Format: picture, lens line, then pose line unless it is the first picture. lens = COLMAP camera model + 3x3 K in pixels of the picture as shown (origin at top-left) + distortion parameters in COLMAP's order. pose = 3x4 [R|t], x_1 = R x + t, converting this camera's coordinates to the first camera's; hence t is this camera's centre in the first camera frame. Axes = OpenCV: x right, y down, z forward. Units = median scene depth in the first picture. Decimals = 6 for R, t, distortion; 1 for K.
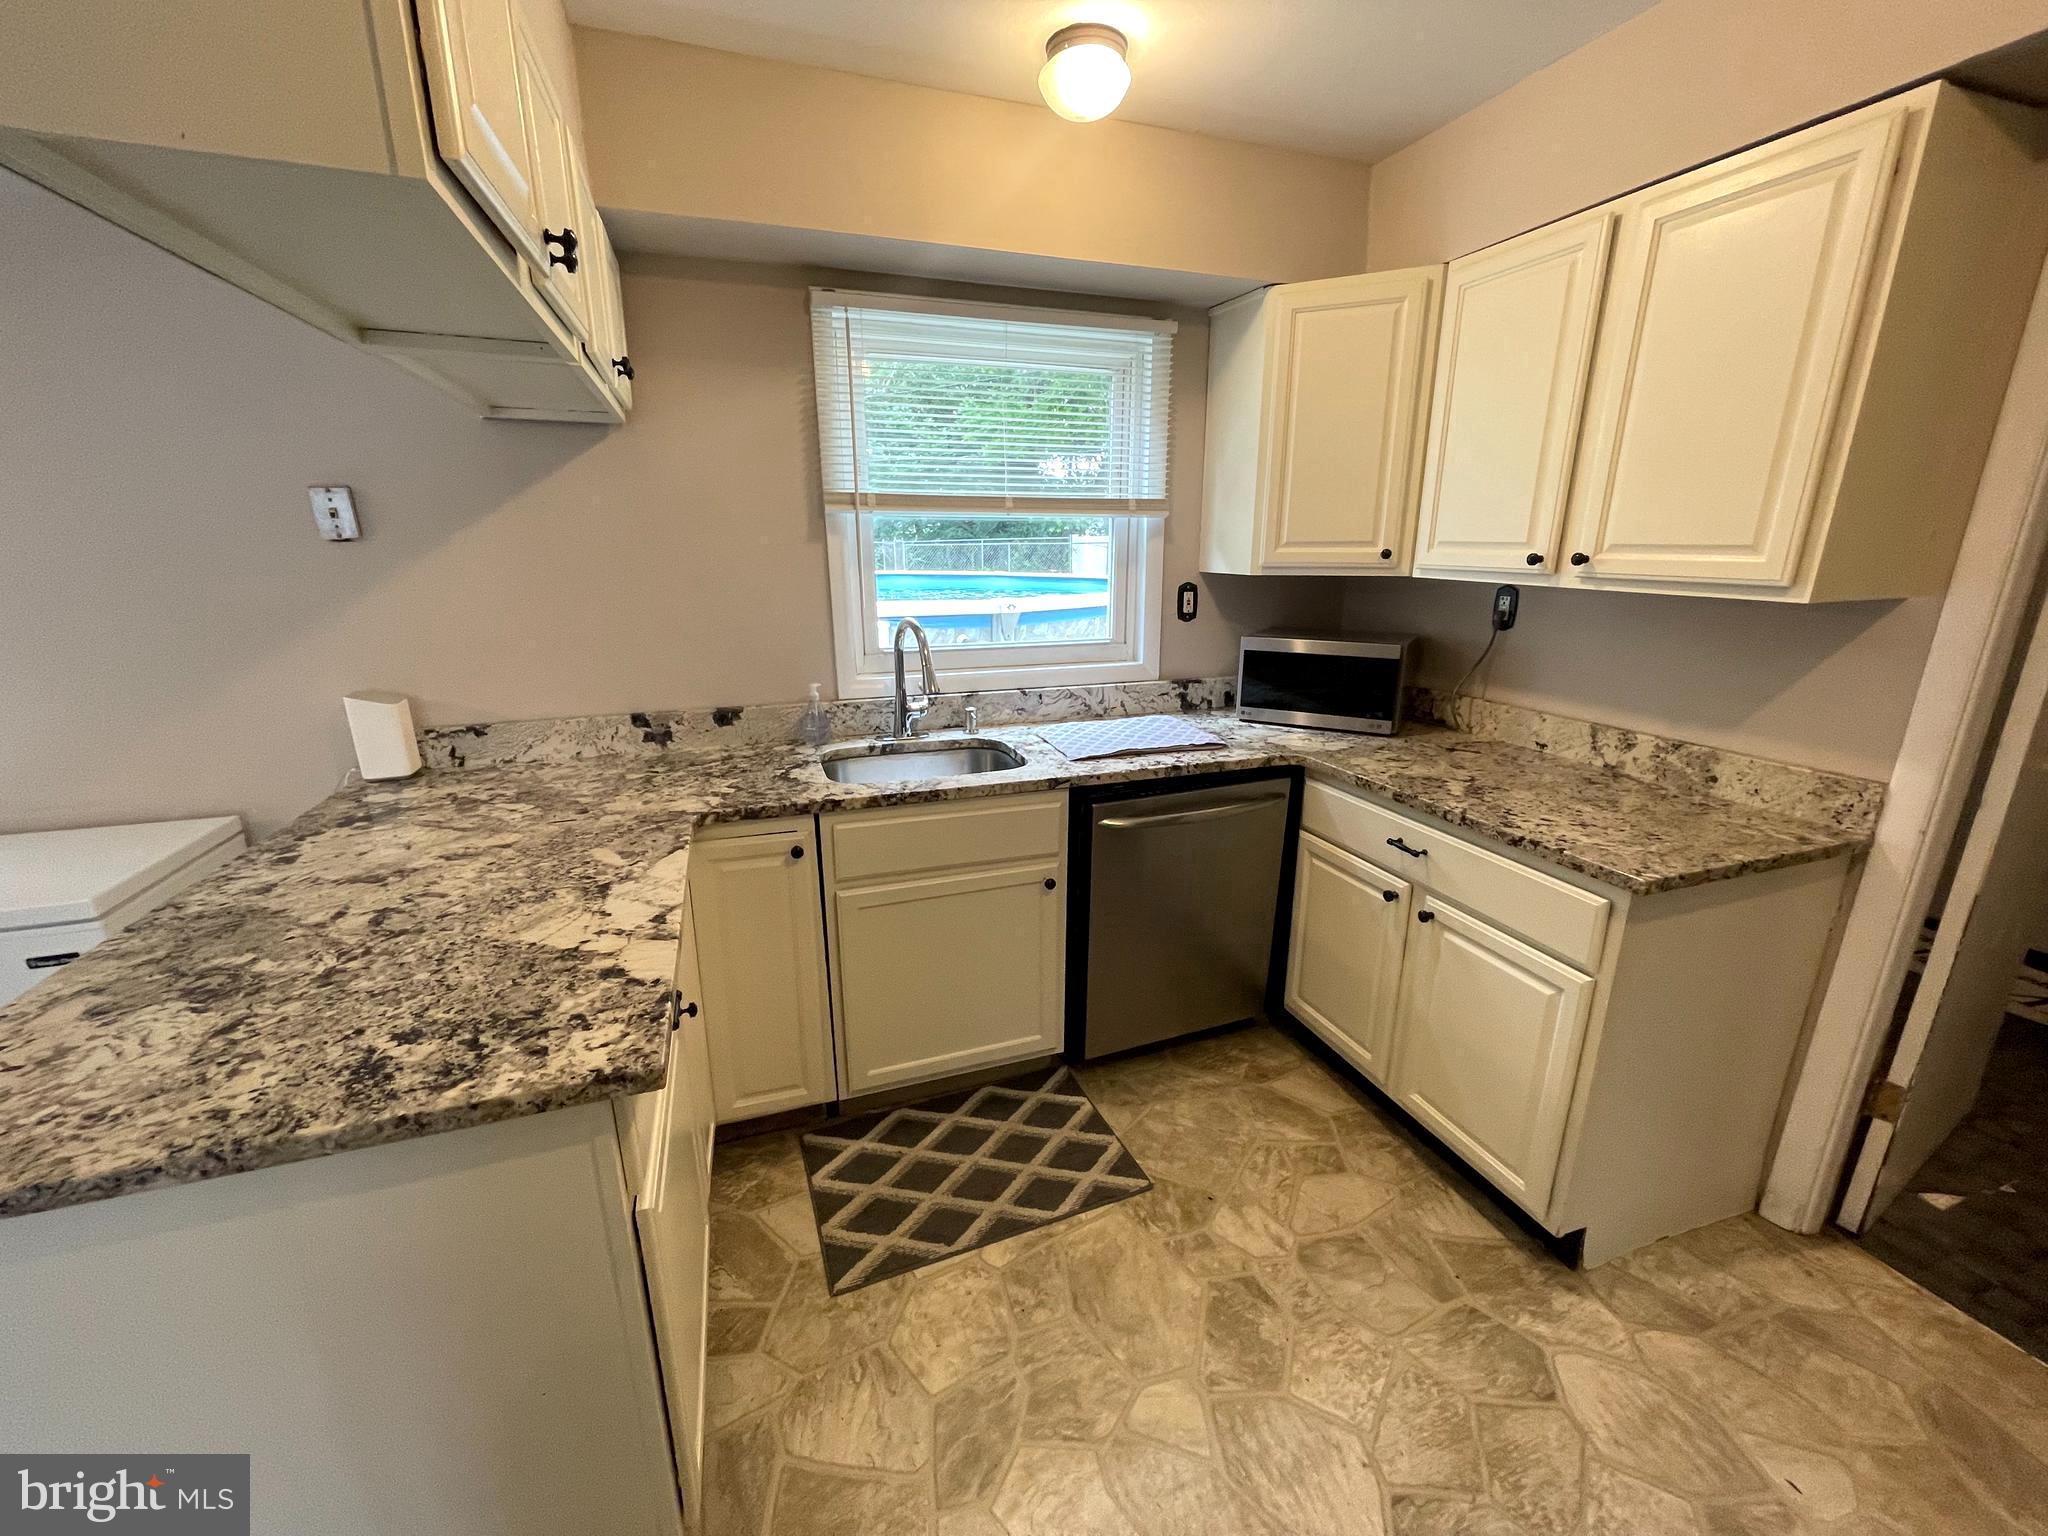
lens RADIAL K [[828.4, 0, 1017.7], [0, 828.4, 769.6], [0, 0, 1]] dist [-0.006992, 0.000245]
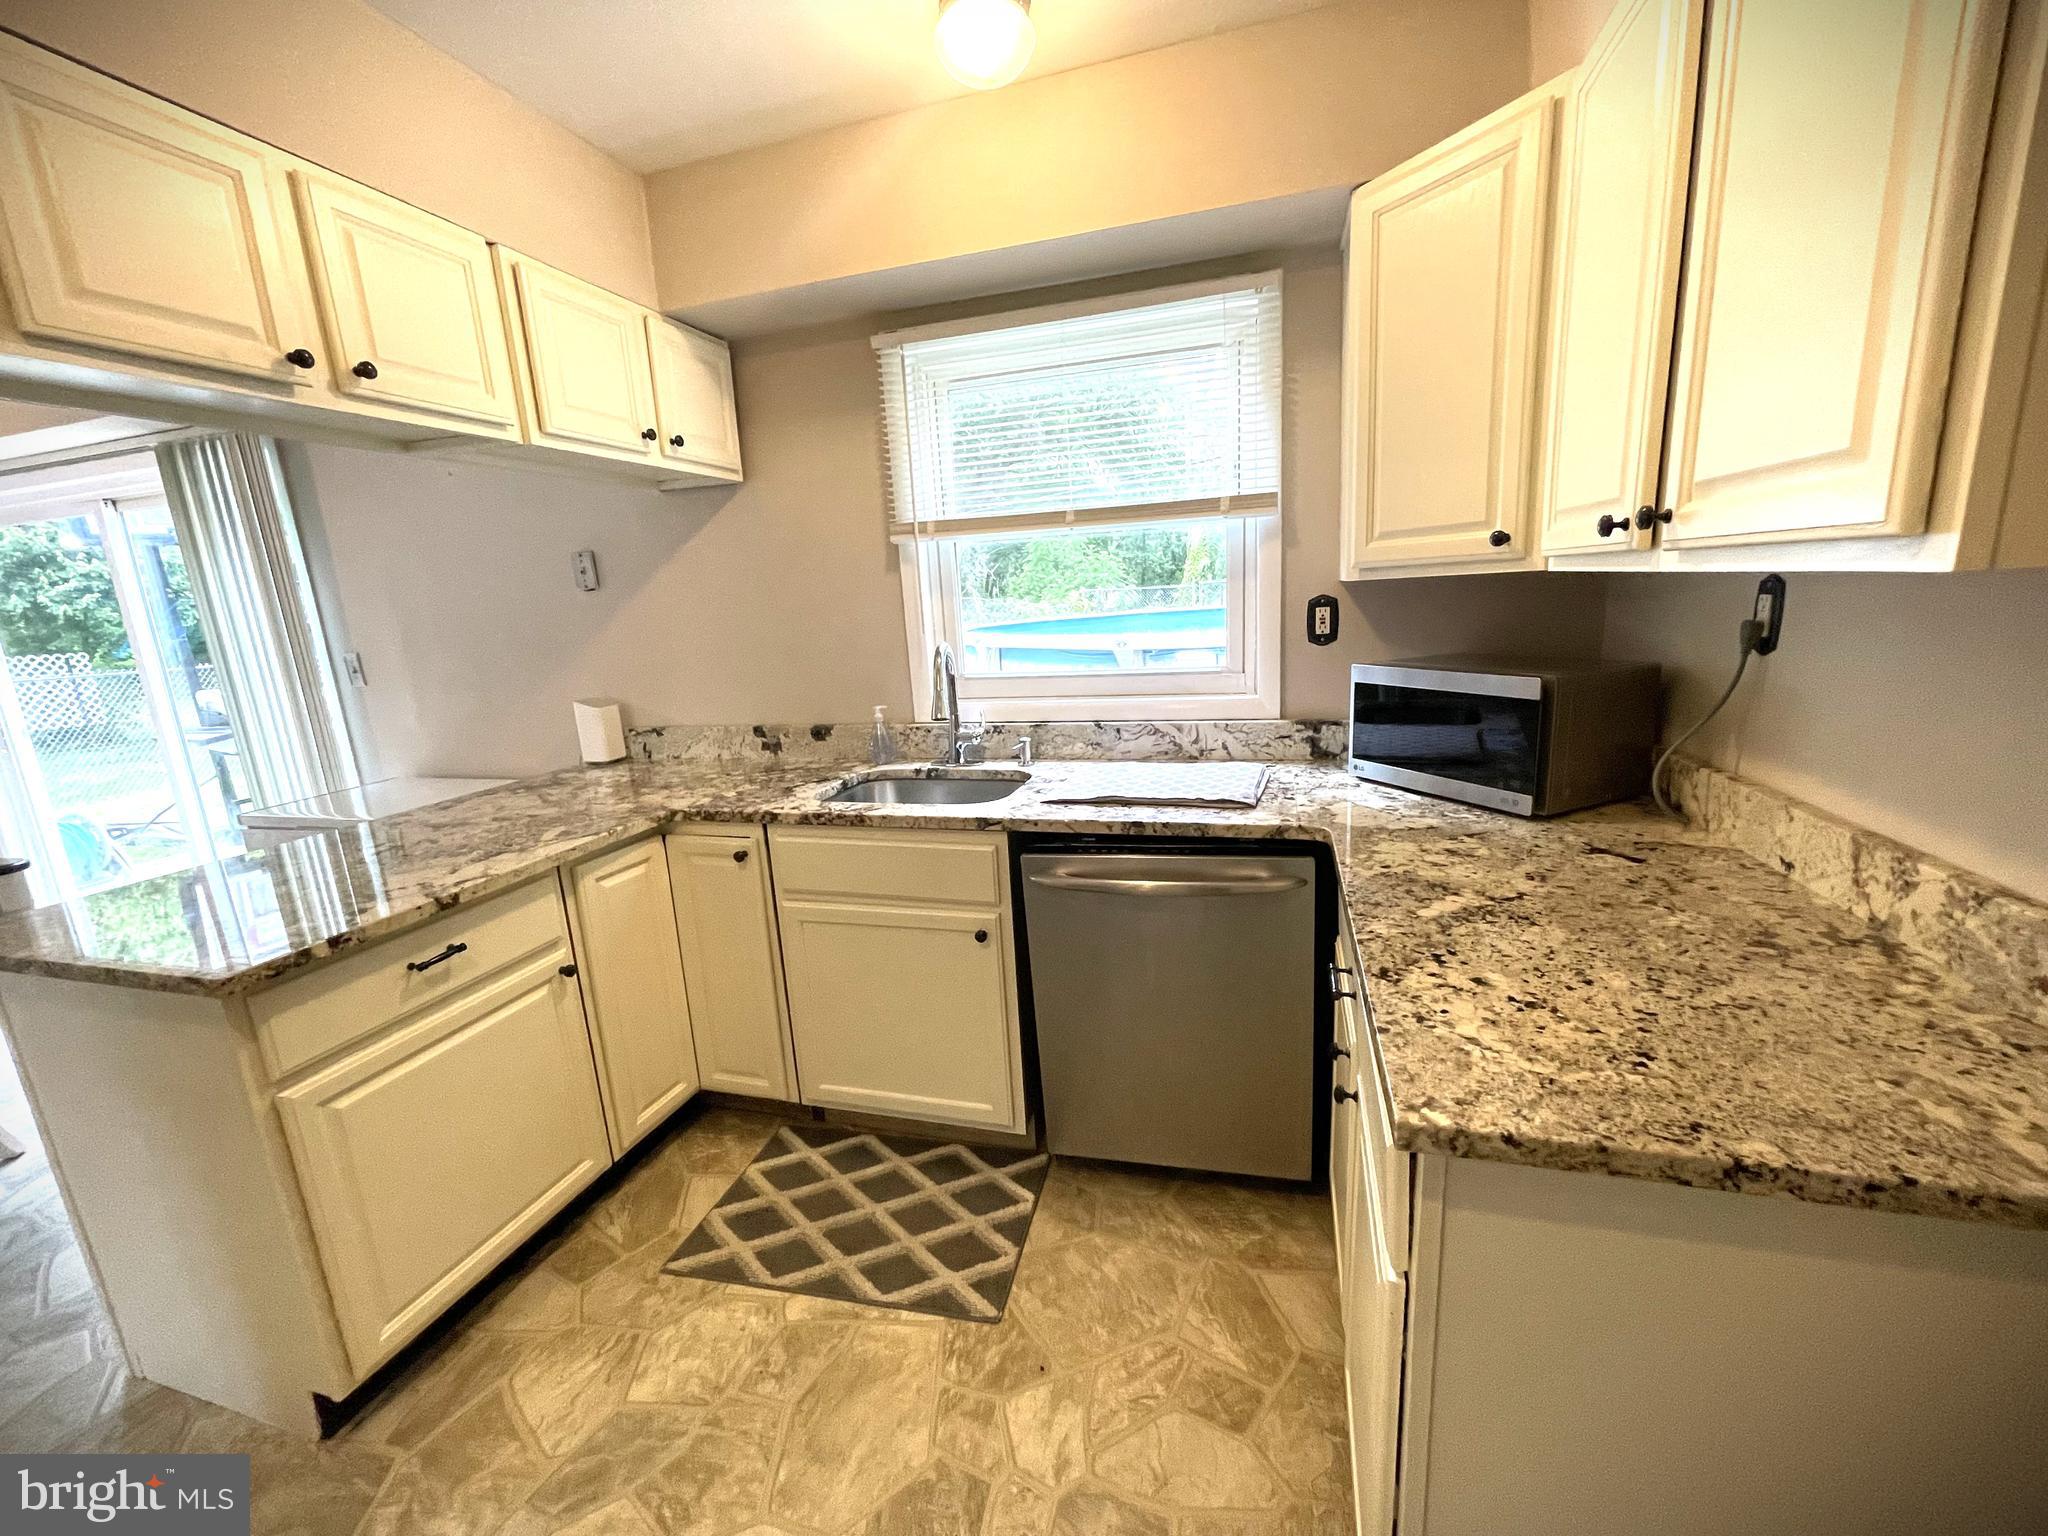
lens RADIAL K [[828.4, 0, 1024.7], [0, 828.4, 768.5], [0, 0, 1]] dist [-0.006992, 0.000245]
pose [[0.809874, 0.078814, -0.581285, 0.564857], [-0.102316, 0.994722, -0.007681, -0.038464], [0.577612, 0.065696, 0.813664, 0.279896]]
